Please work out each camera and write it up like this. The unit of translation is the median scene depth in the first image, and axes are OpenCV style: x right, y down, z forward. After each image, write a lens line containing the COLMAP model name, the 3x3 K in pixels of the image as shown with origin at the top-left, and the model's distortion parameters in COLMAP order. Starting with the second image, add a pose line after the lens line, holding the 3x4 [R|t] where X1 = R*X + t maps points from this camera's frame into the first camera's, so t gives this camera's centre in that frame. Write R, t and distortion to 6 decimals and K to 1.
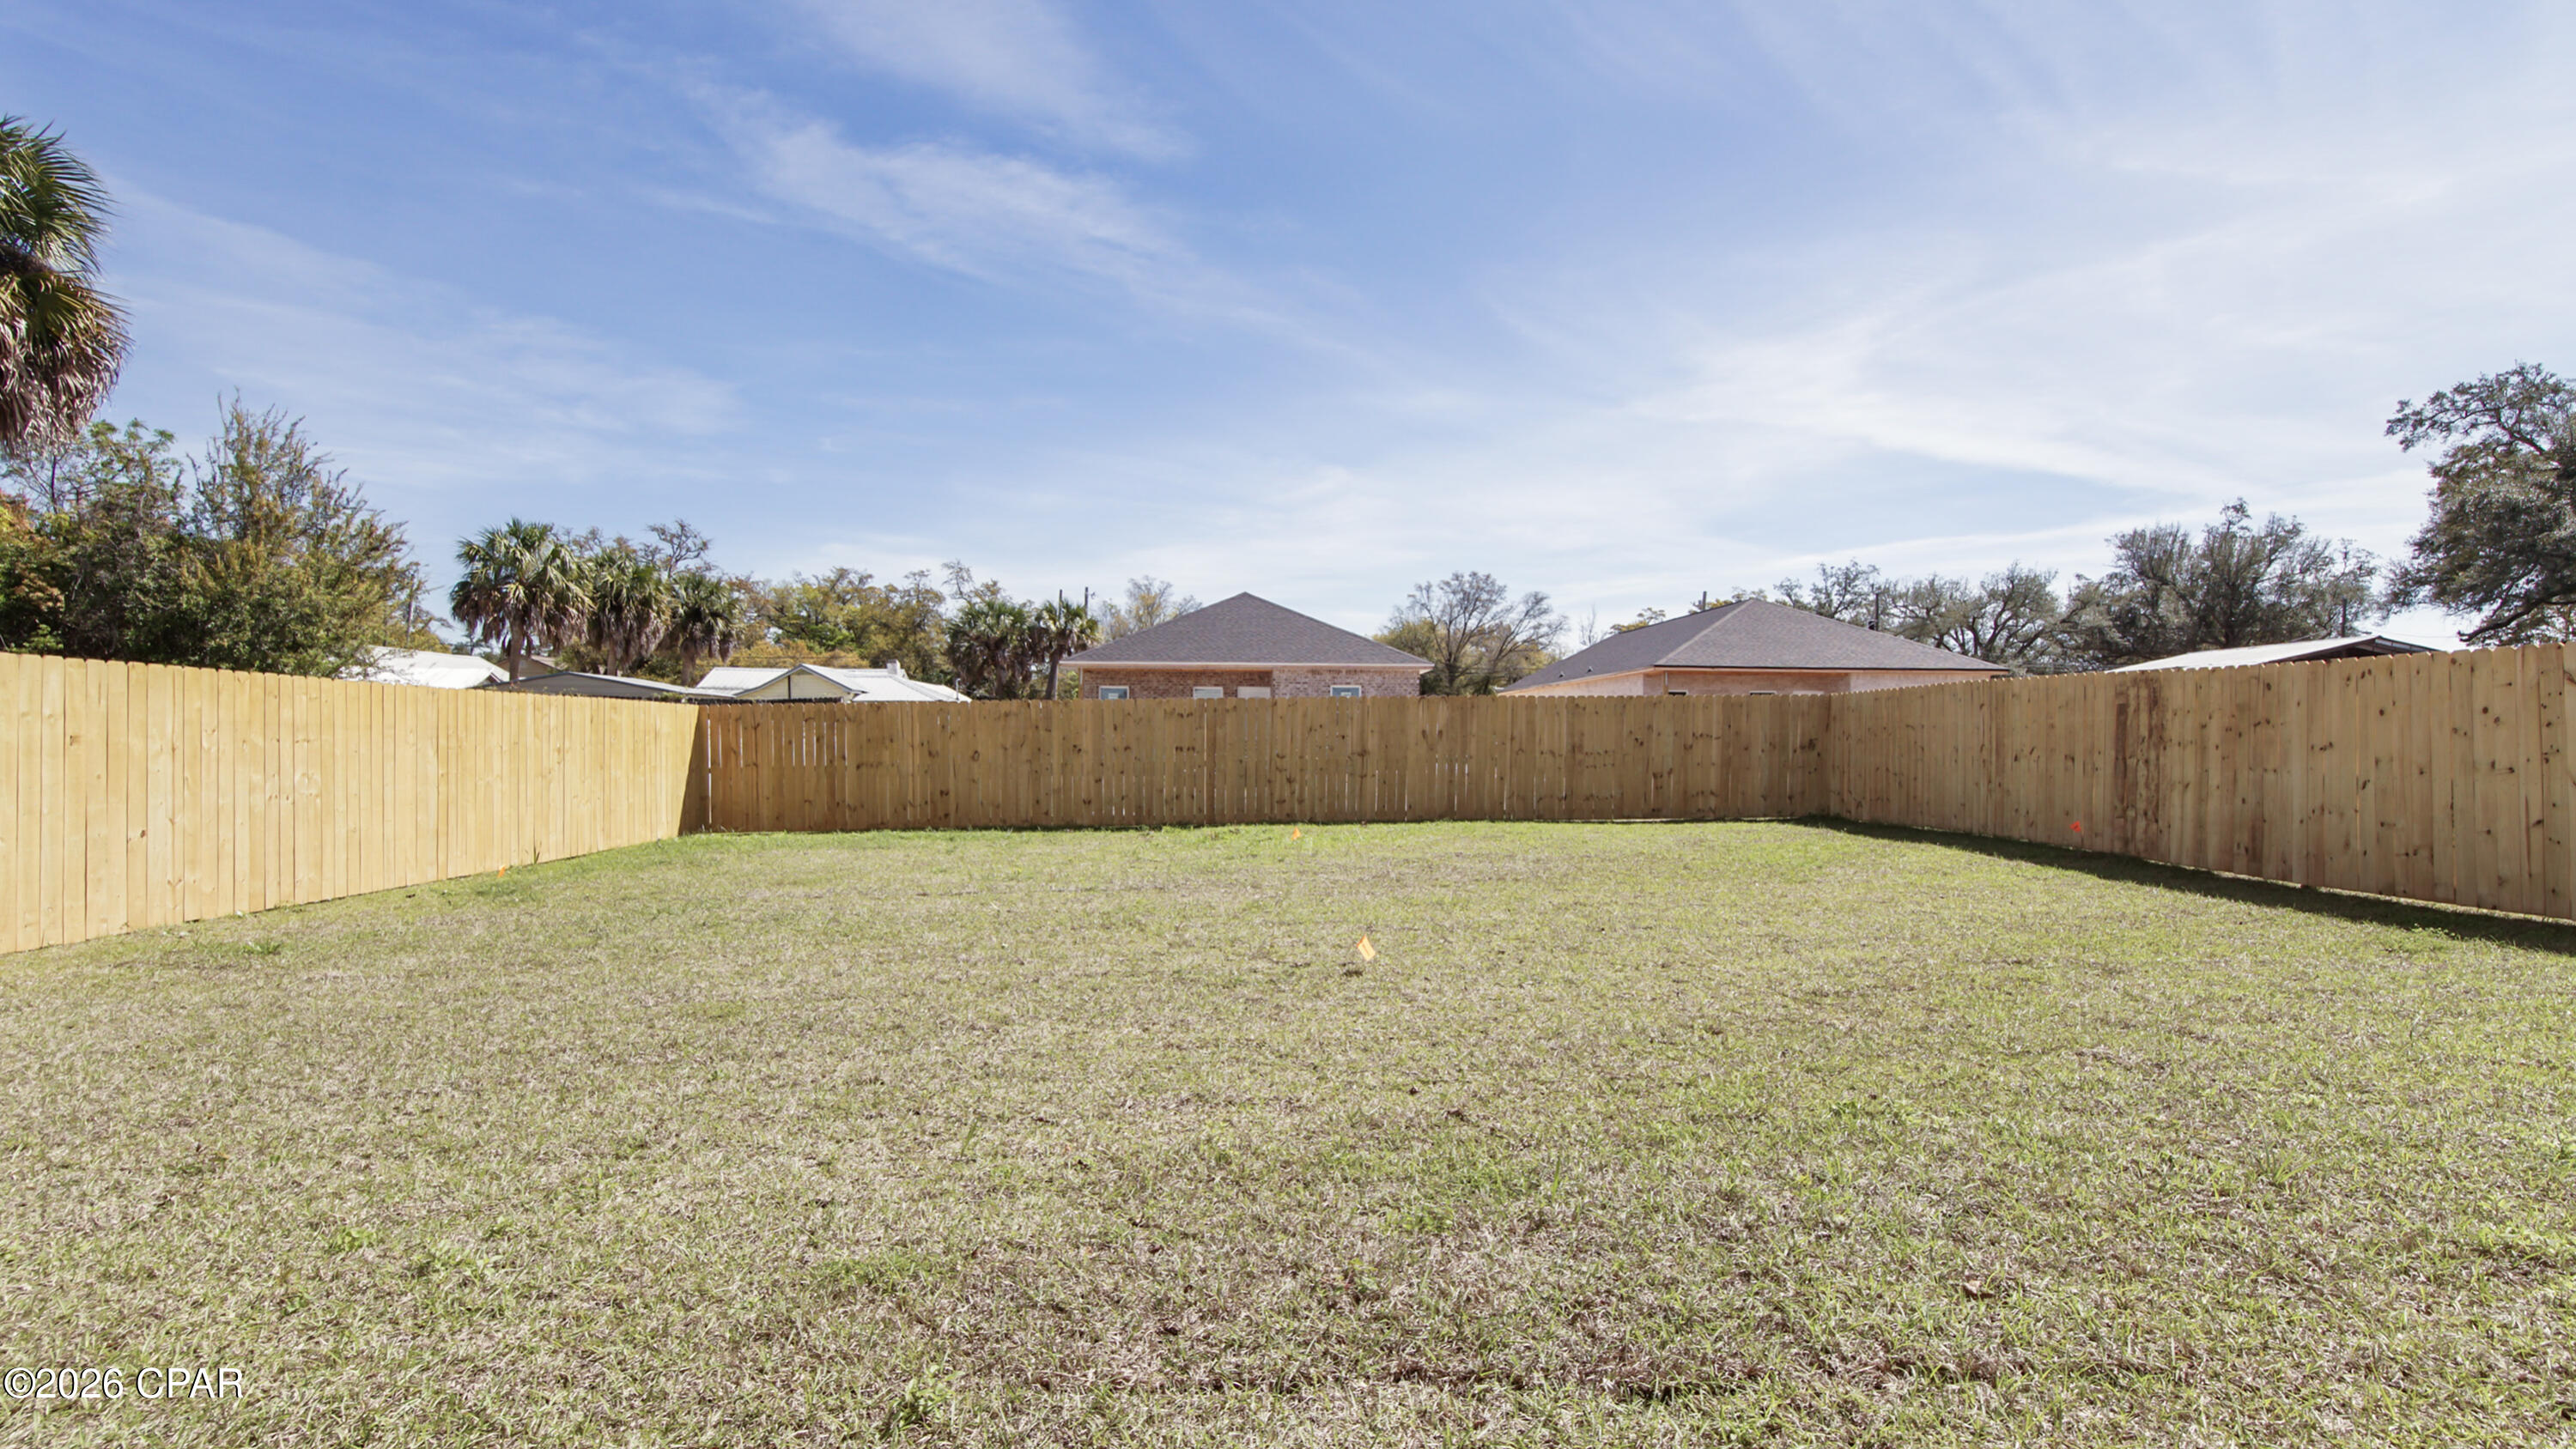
lens RADIAL K [[1190.4, 0, 1275.2], [0, 1190.4, 746.2], [0, 0, 1]] dist [-0.010327, 0.003147]
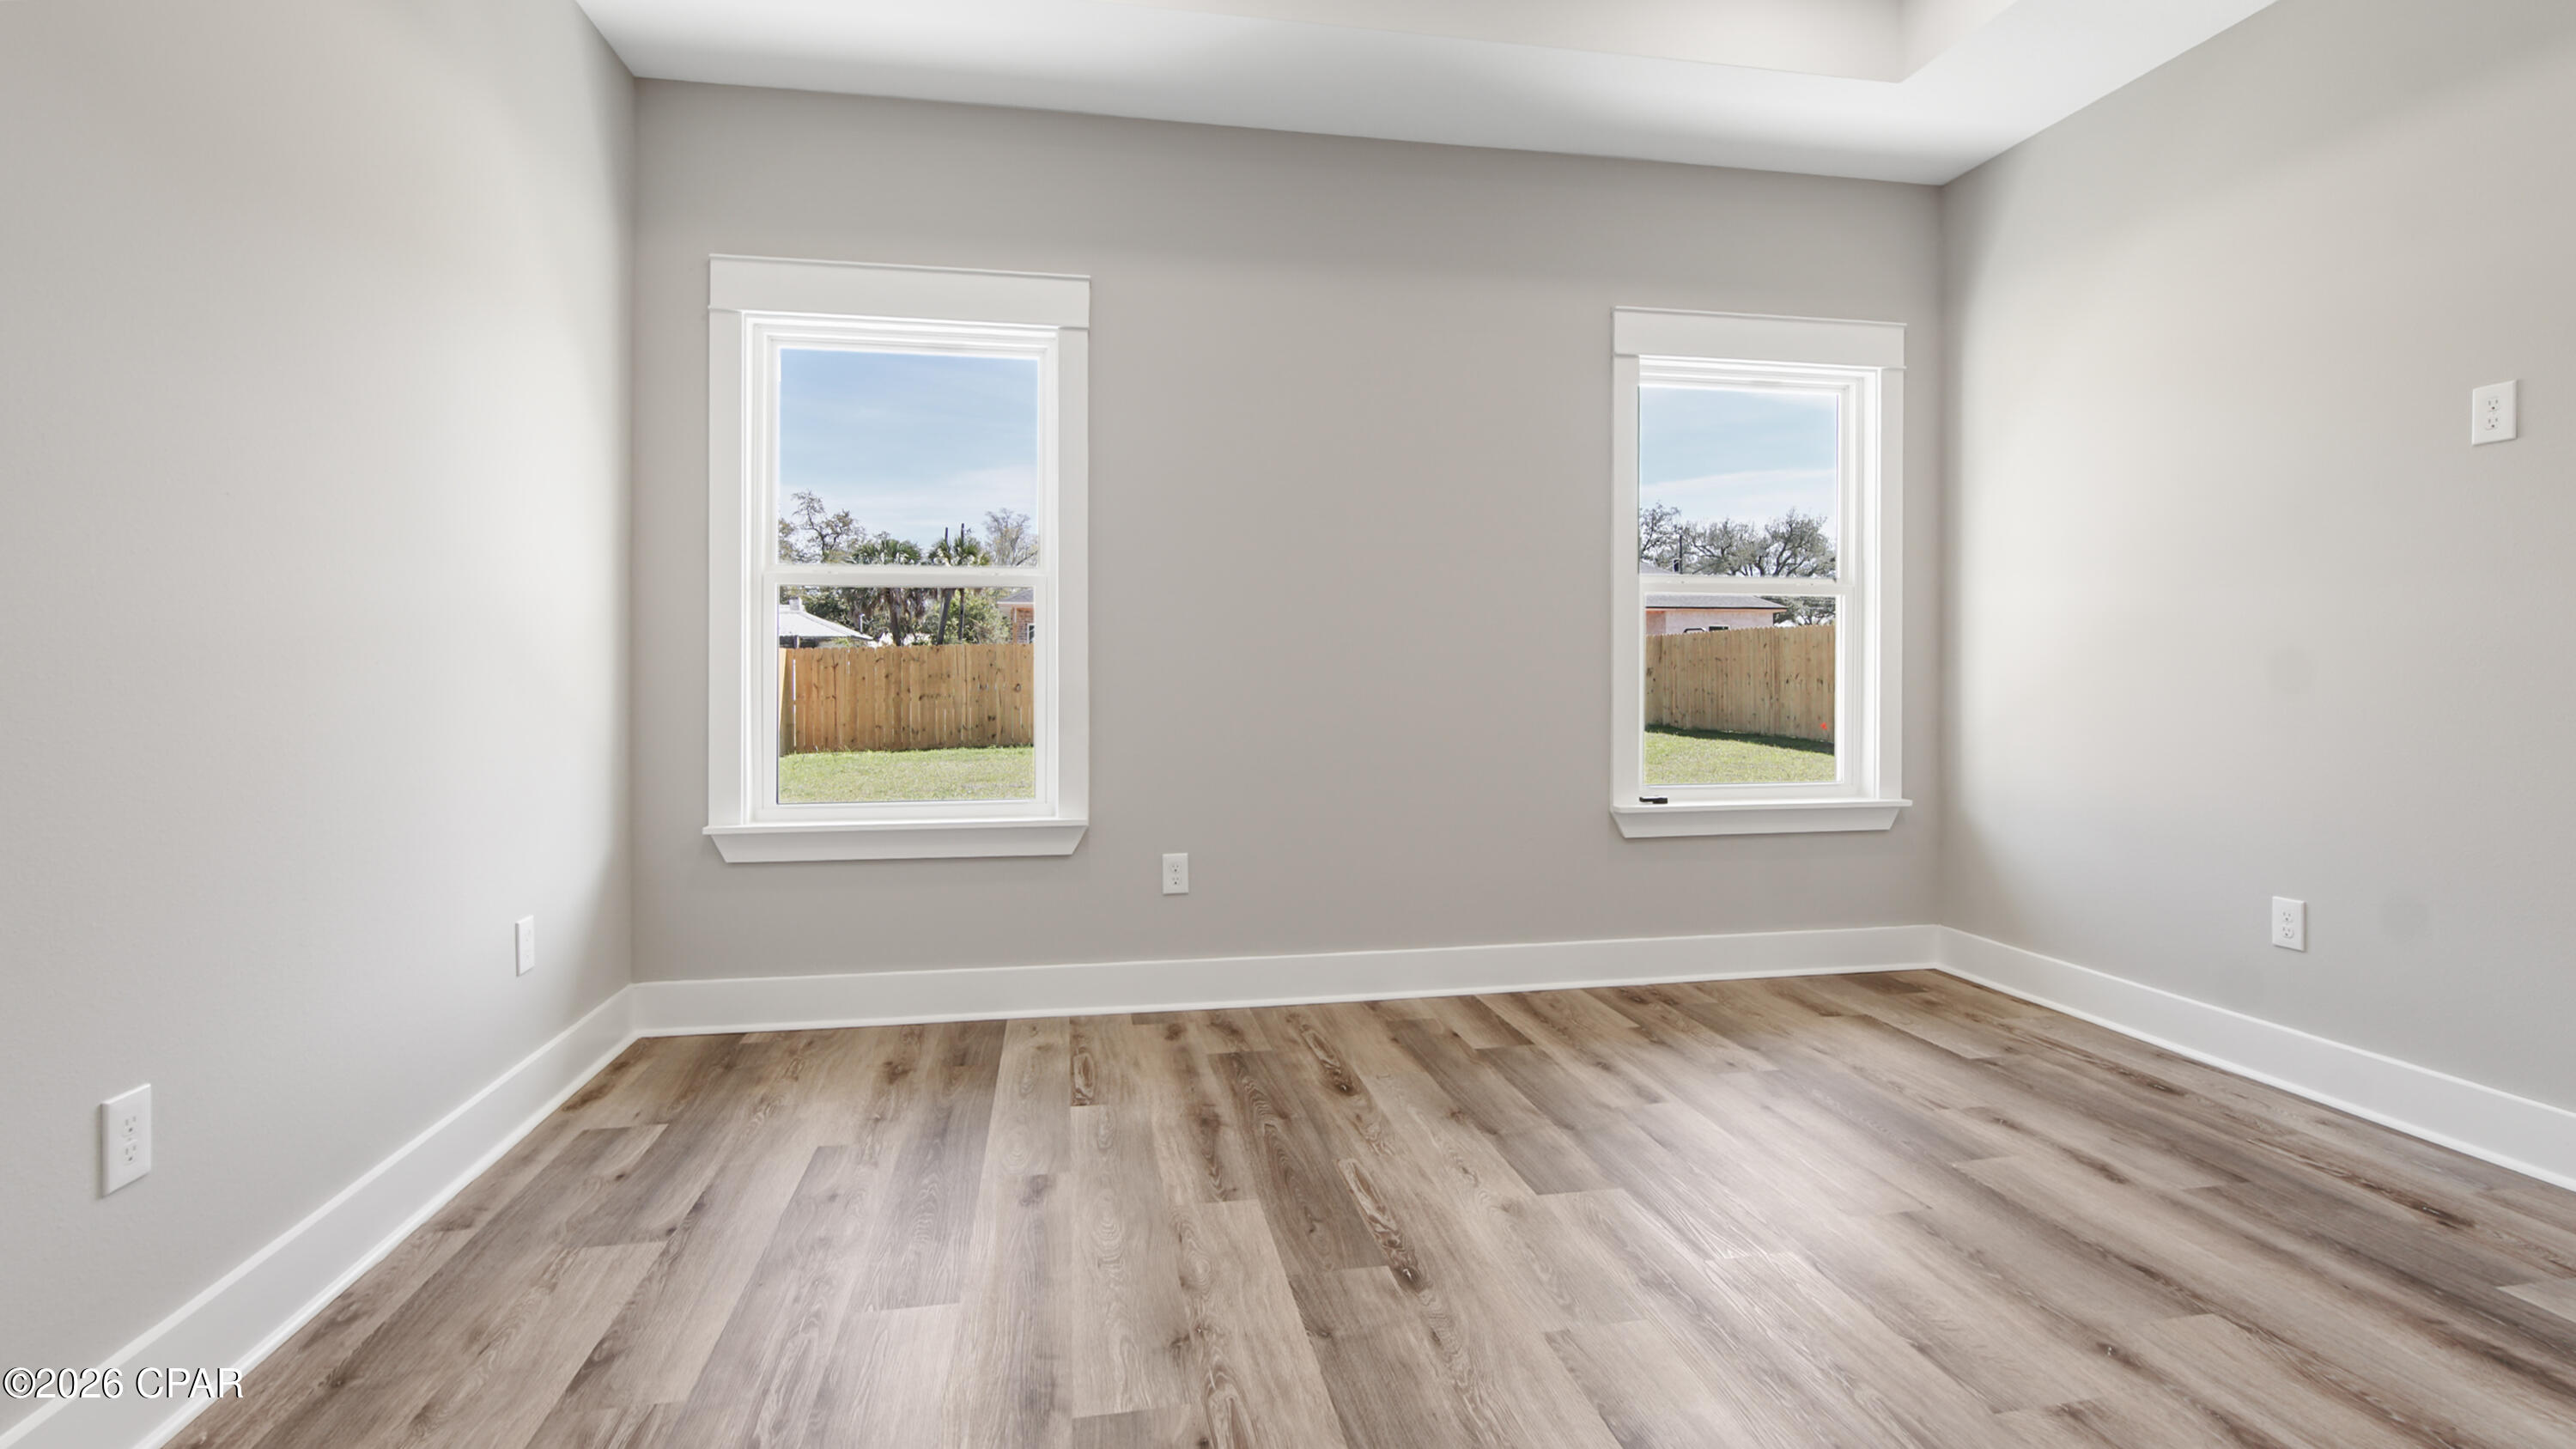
lens RADIAL K [[1190.8, 0, 1295.8], [0, 1190.8, 671.2], [0, 0, 1]] dist [-0.010327, 0.003147]
pose [[0.987451, -0.009437, 0.157643, -0.164179], [0.009808, 0.999951, -0.001576, -0.004663], [-0.157621, 0.003102, 0.987495, -0.281357]]
